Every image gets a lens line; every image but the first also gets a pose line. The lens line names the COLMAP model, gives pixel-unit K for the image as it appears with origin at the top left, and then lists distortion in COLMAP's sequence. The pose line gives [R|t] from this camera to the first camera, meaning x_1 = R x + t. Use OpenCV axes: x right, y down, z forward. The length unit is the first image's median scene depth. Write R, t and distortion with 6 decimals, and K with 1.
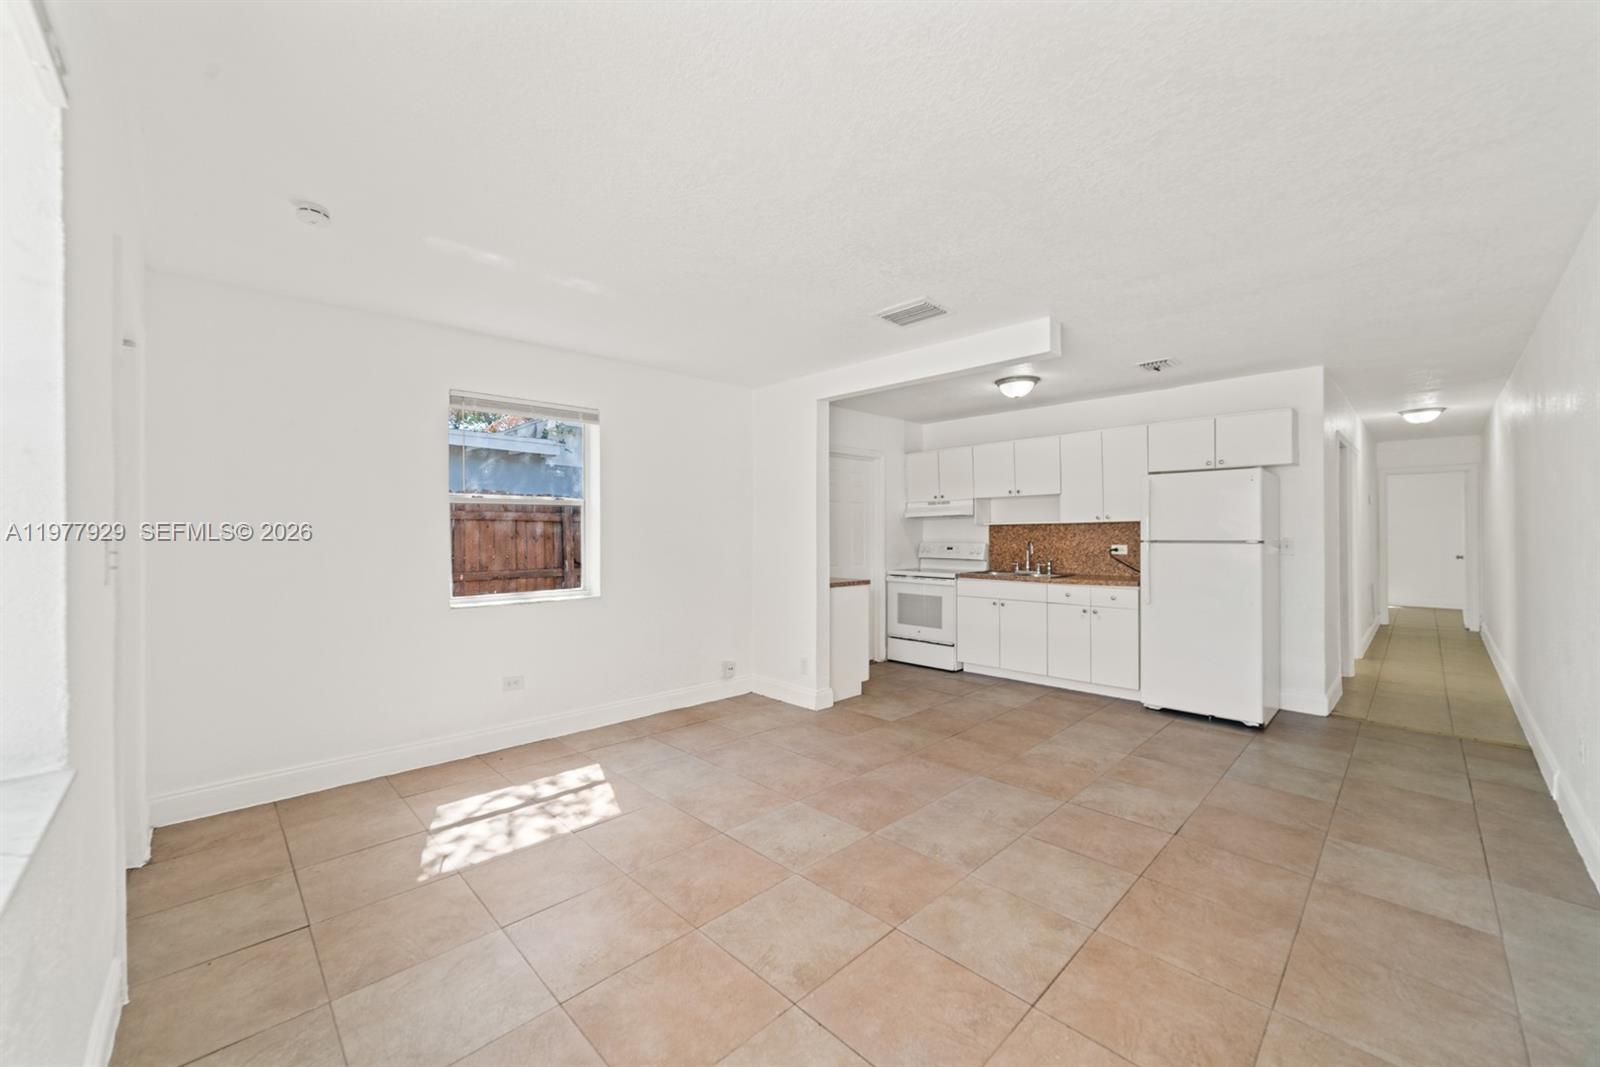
lens RADIAL K [[624.6, 0, 800.0], [0, 624.6, 533.5], [0, 0, 1]] dist [-0.016301, 0.008791]
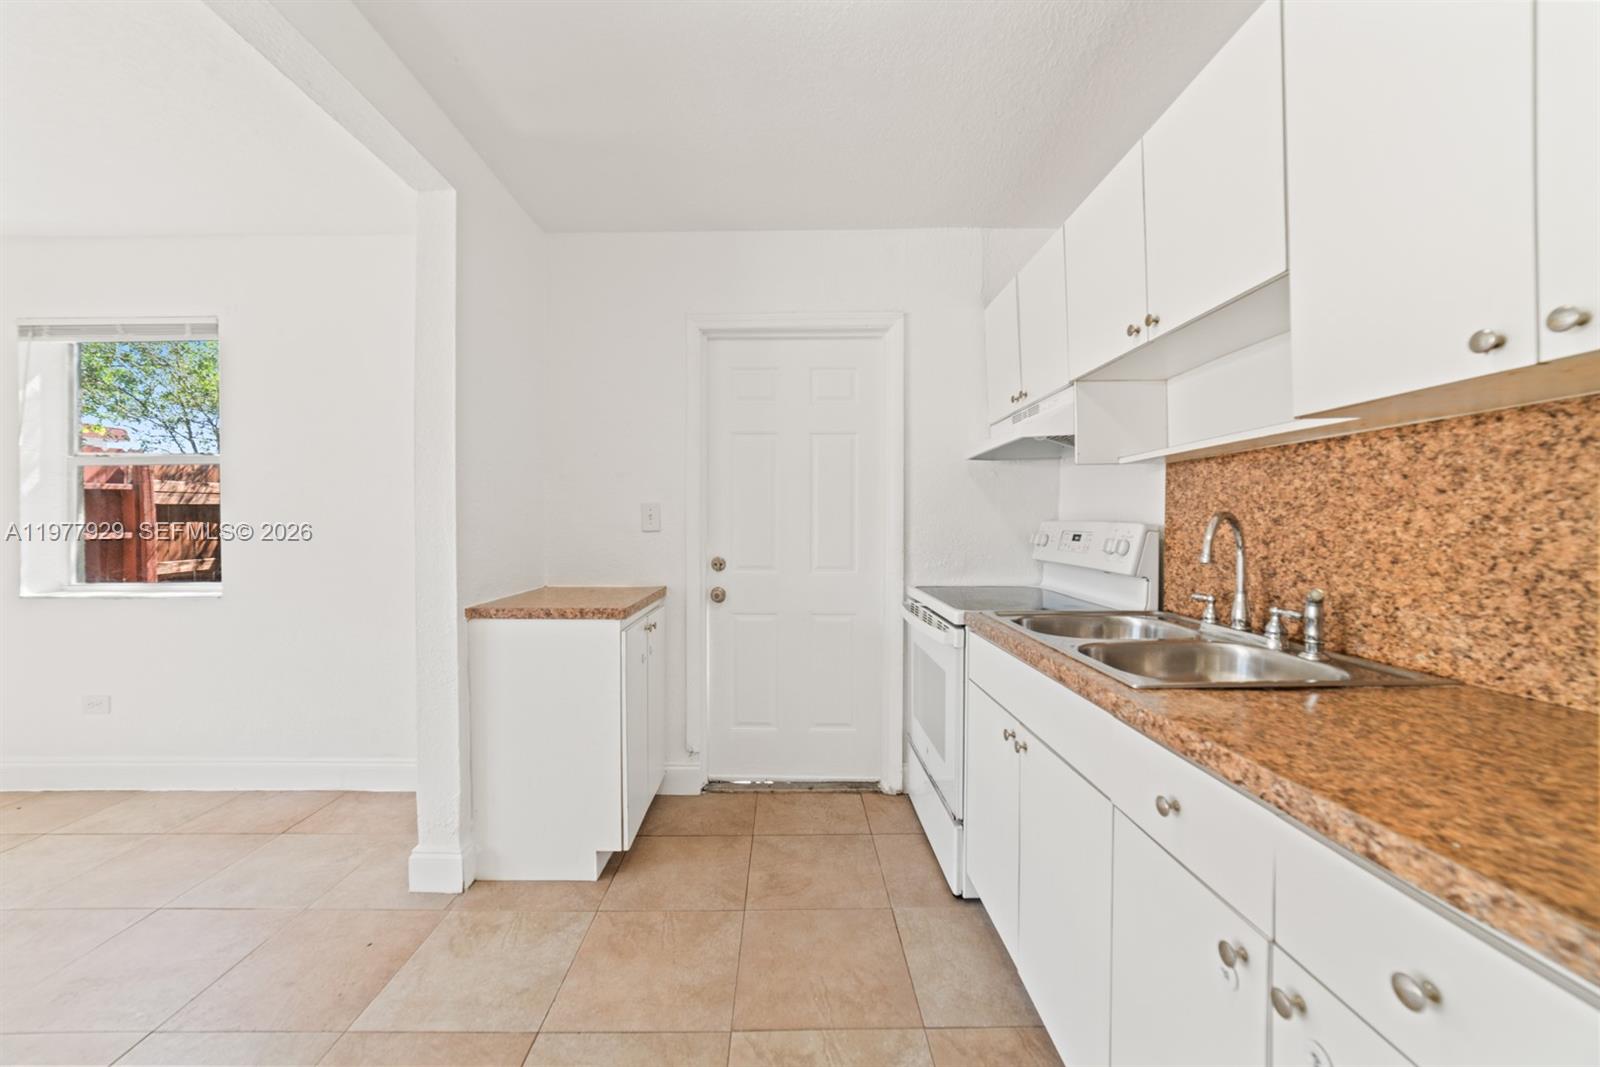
lens RADIAL K [[621.9, 0, 788.1], [0, 621.9, 527.2], [0, 0, 1]] dist [-0.018929, 0.008655]
pose [[0.698558, 0.005327, -0.715534, 0.650912], [0.004517, 0.999920, 0.011854, 0.022006], [0.715539, -0.011513, 0.698478, 1.086077]]
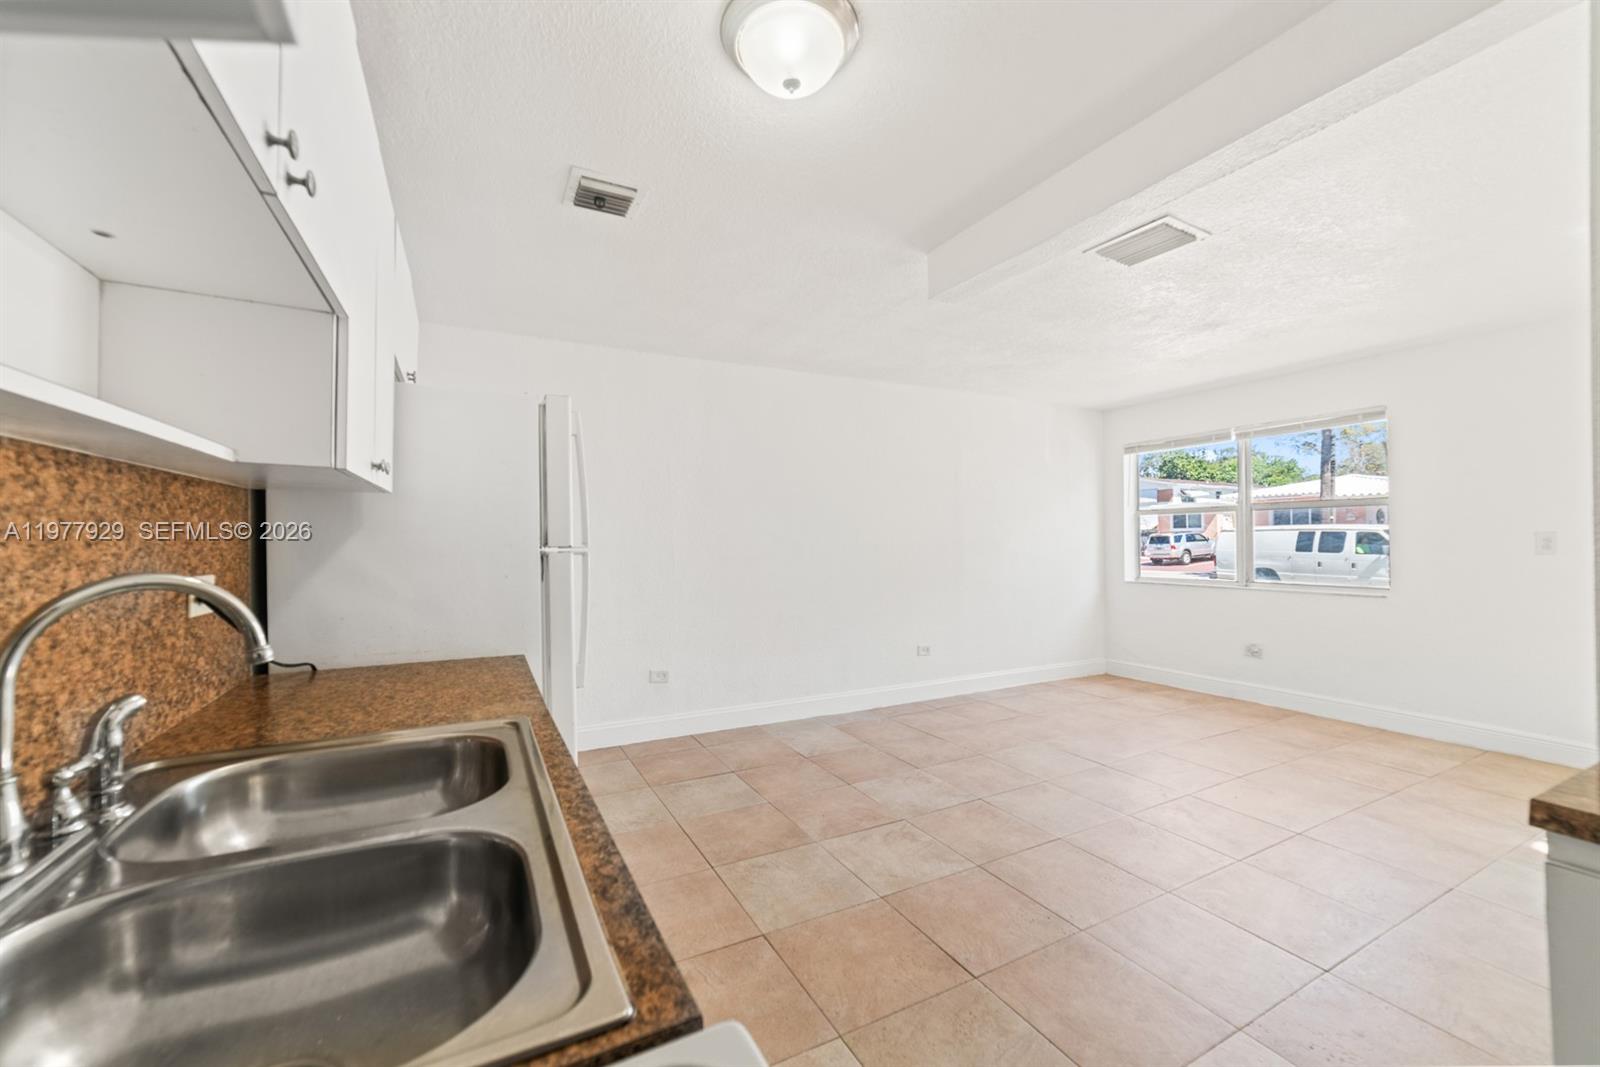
lens RADIAL K [[611.1, 0, 795.6], [0, 611.1, 567.4], [0, 0, 1]] dist [-0.000561, 0.007704]
pose [[-0.954976, -0.009113, 0.296543, 0.342145], [0.002859, 0.999199, 0.039912, 0.010185], [-0.296669, 0.038963, -0.954185, 1.640865]]
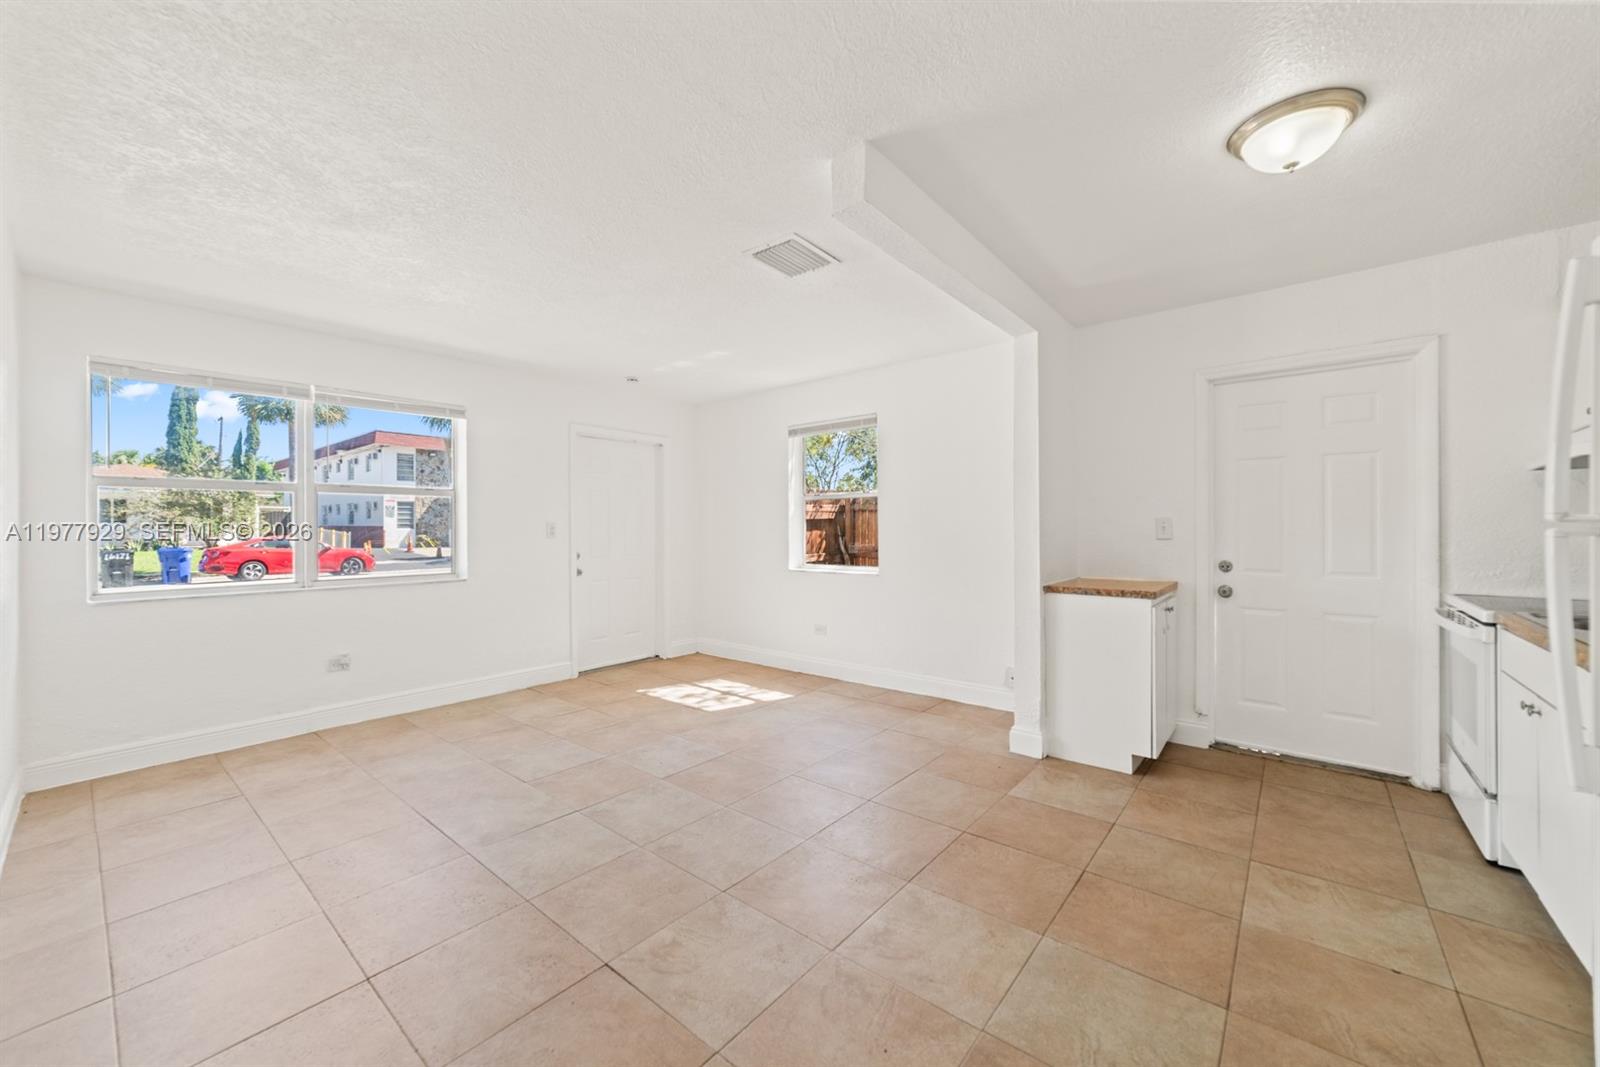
lens RADIAL K [[621.9, 0, 788.1], [0, 621.9, 527.2], [0, 0, 1]] dist [-0.018929, 0.008655]
pose [[0.078995, -0.002739, -0.996871, 0.923241], [0.008359, 0.999963, -0.002085, 0.013272], [0.996840, -0.008168, 0.079015, 0.825490]]
